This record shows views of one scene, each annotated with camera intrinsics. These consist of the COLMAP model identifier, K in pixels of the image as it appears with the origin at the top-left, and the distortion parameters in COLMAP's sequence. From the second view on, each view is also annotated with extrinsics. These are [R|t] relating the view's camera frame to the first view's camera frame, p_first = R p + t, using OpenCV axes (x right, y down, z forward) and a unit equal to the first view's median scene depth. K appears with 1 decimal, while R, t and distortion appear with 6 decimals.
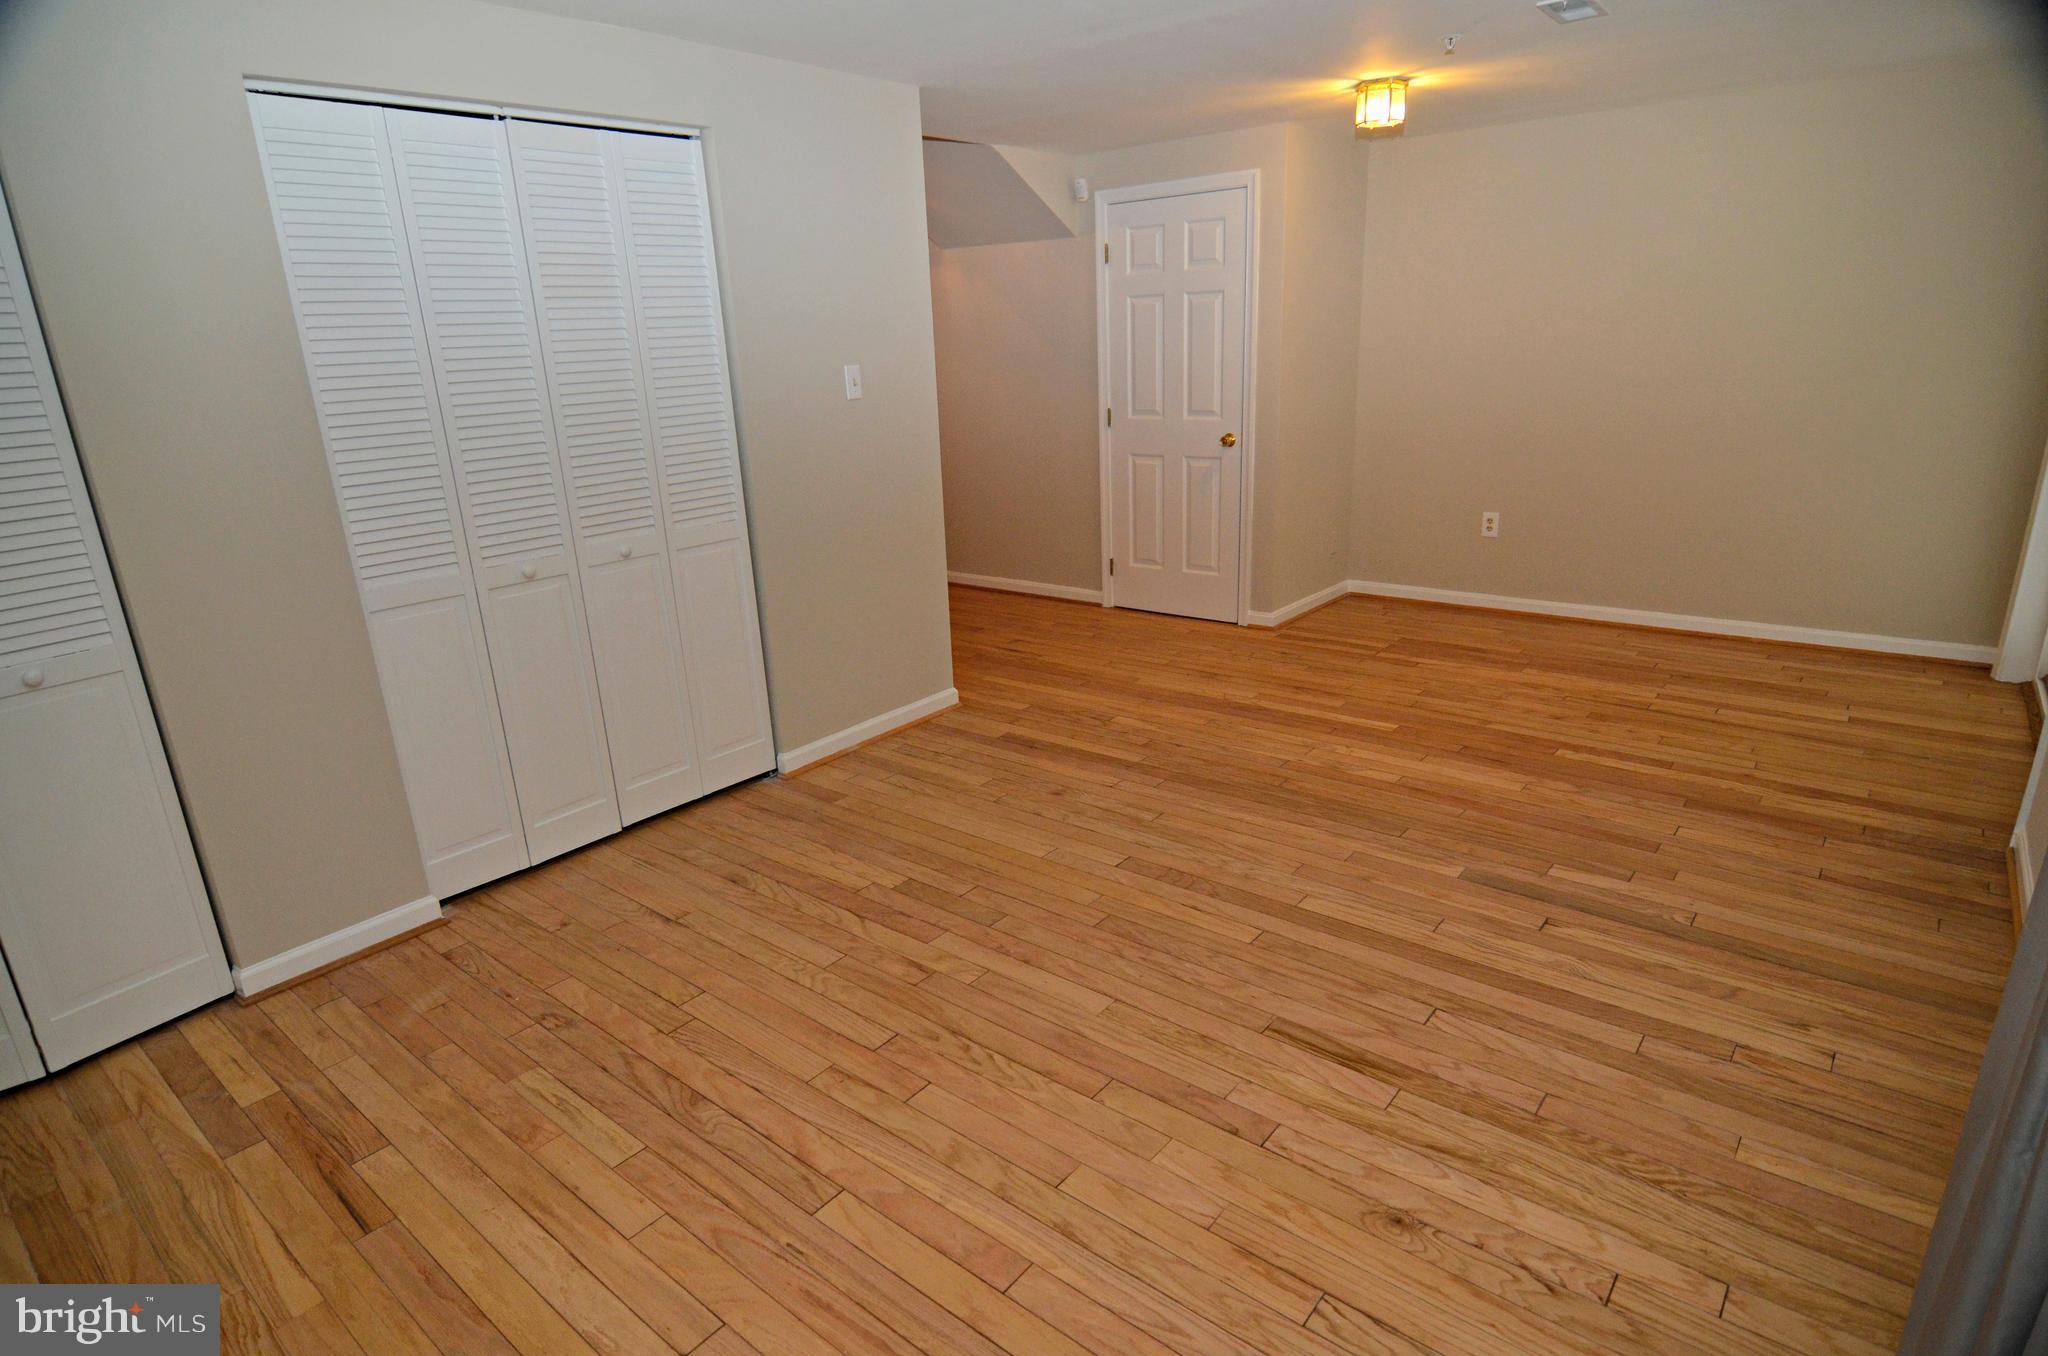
lens RADIAL K [[1096.4, 0, 1012.7], [0, 1096.4, 704.4], [0, 0, 1]] dist [-0.003938, -0.011473]
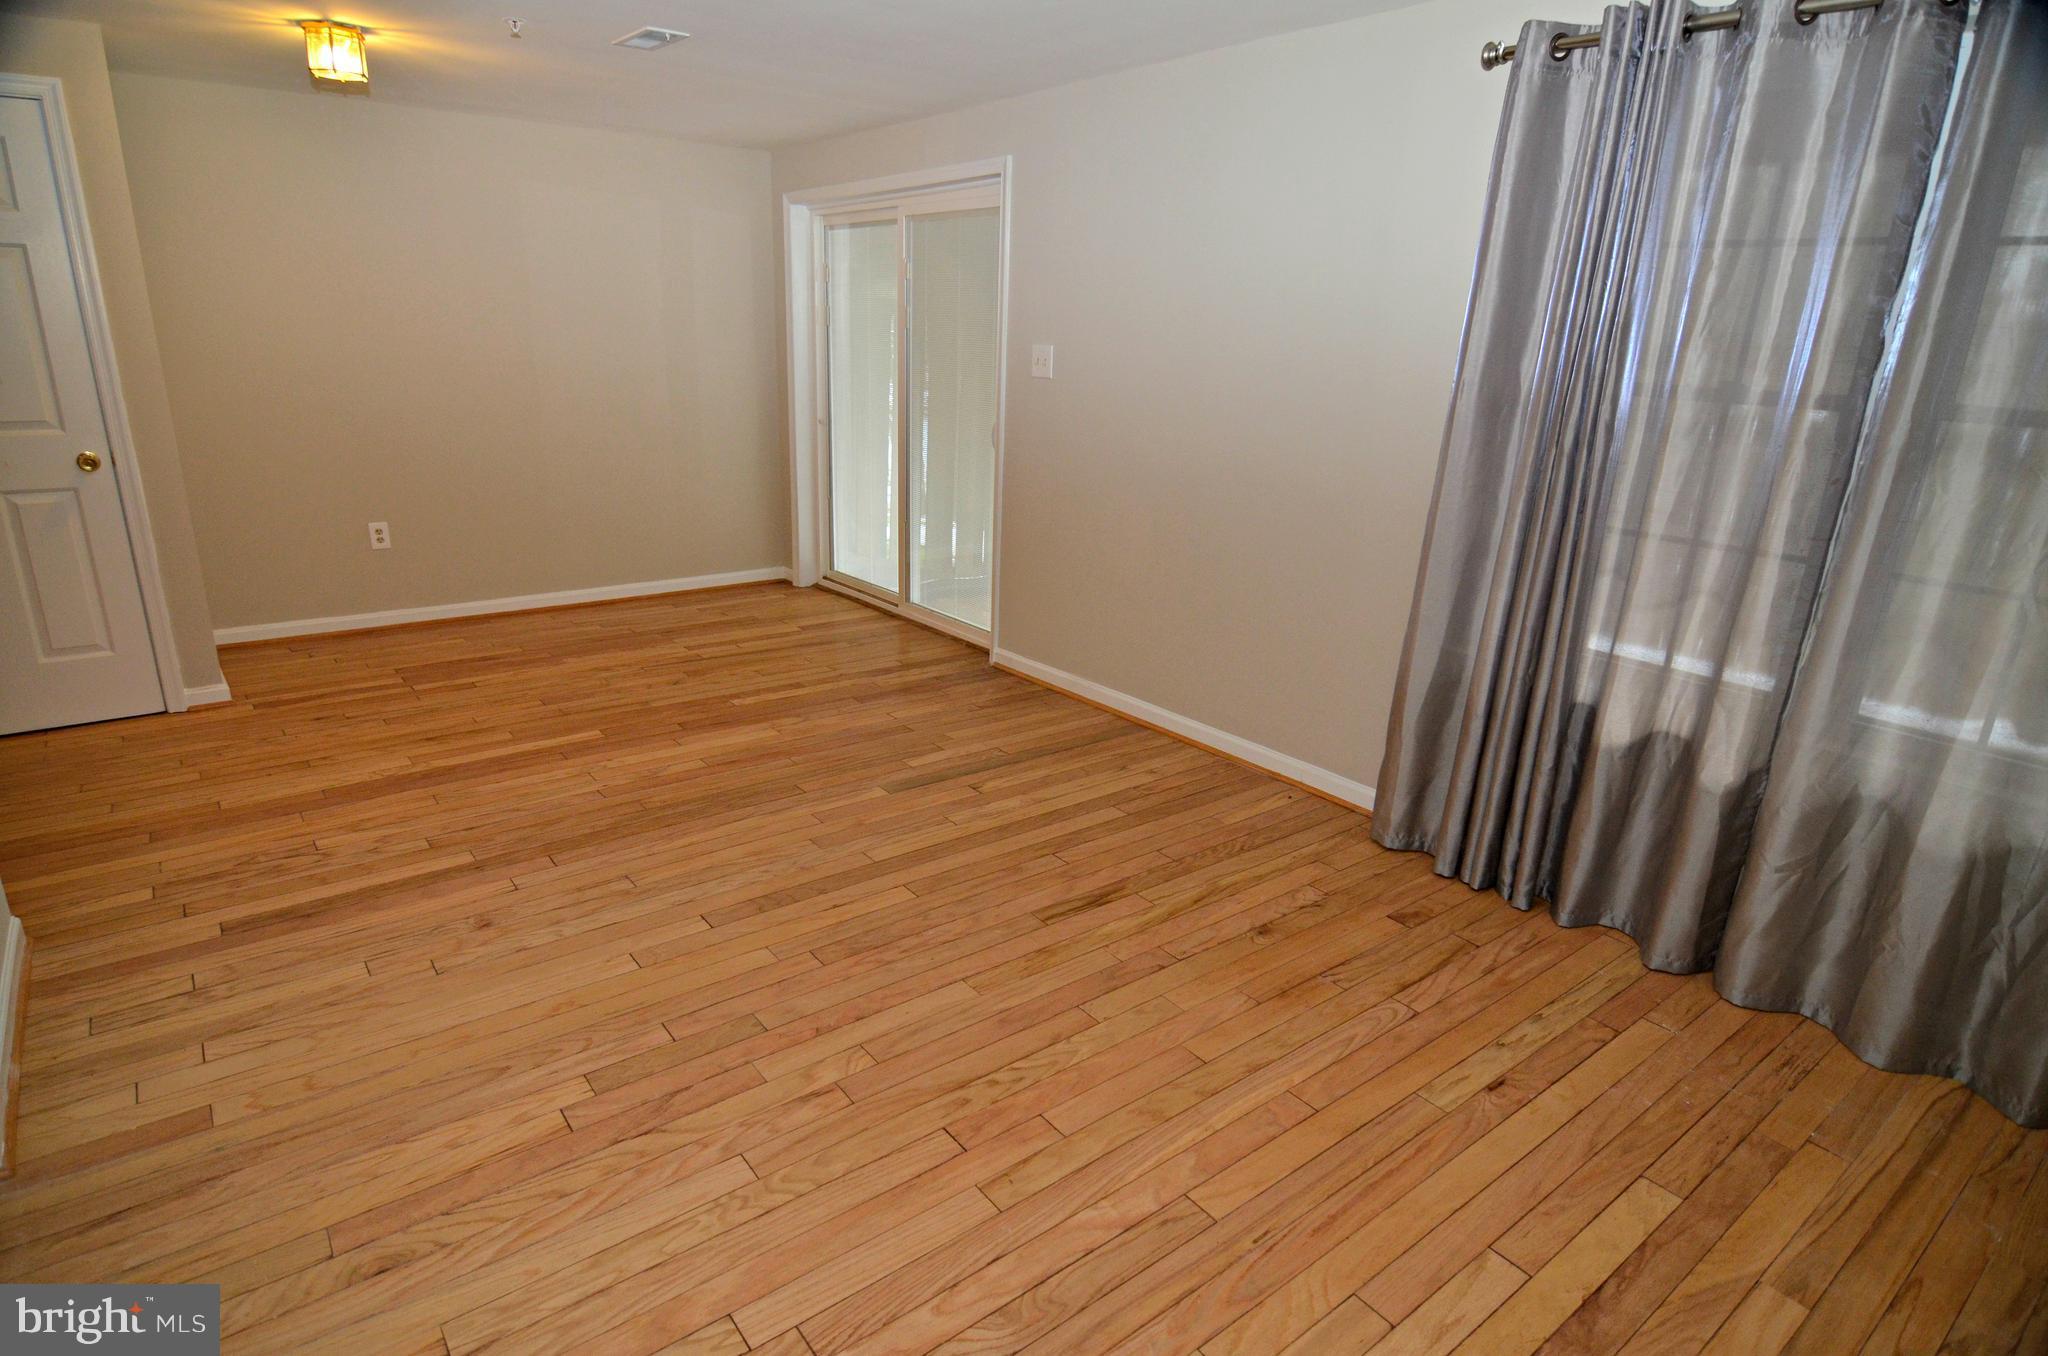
lens RADIAL K [[1096.4, 0, 1012.7], [0, 1096.4, 704.4], [0, 0, 1]] dist [-0.003938, -0.011473]
pose [[0.218370, -0.265674, 0.939006, -0.556788], [0.269681, 0.941185, 0.203575, -0.118396], [-0.937863, 0.208778, 0.277174, 0.438966]]
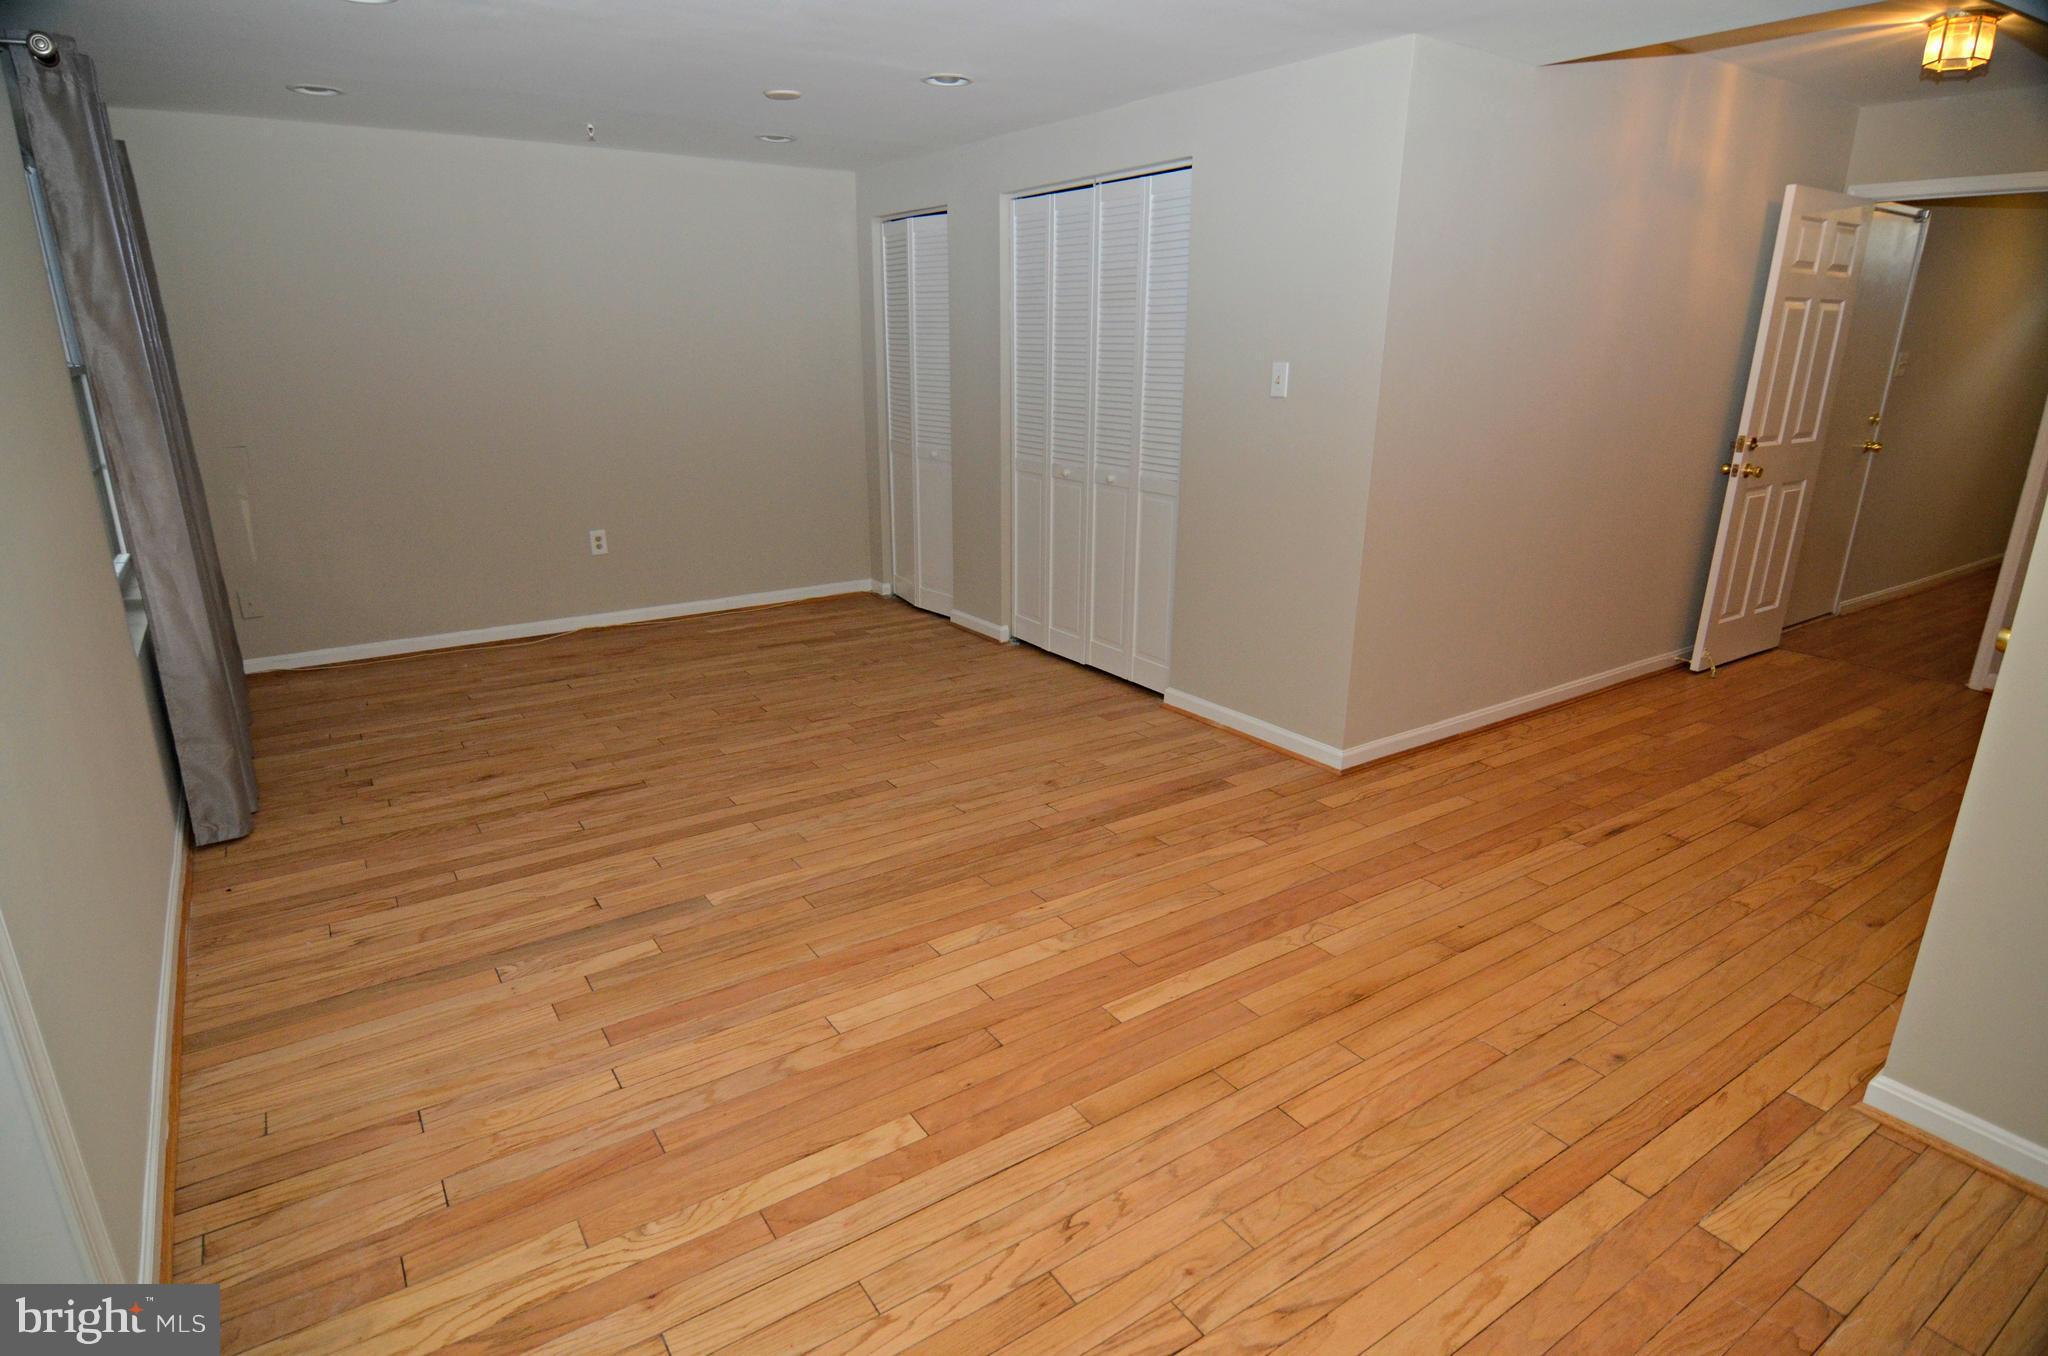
lens RADIAL K [[1096.4, 0, 1012.7], [0, 1096.4, 704.4], [0, 0, 1]] dist [-0.003938, -0.011473]
pose [[-0.283673, 0.343845, -0.895154, 0.980232], [-0.295748, 0.856622, 0.422767, -0.421837], [0.912174, 0.384668, -0.141309, 1.120332]]
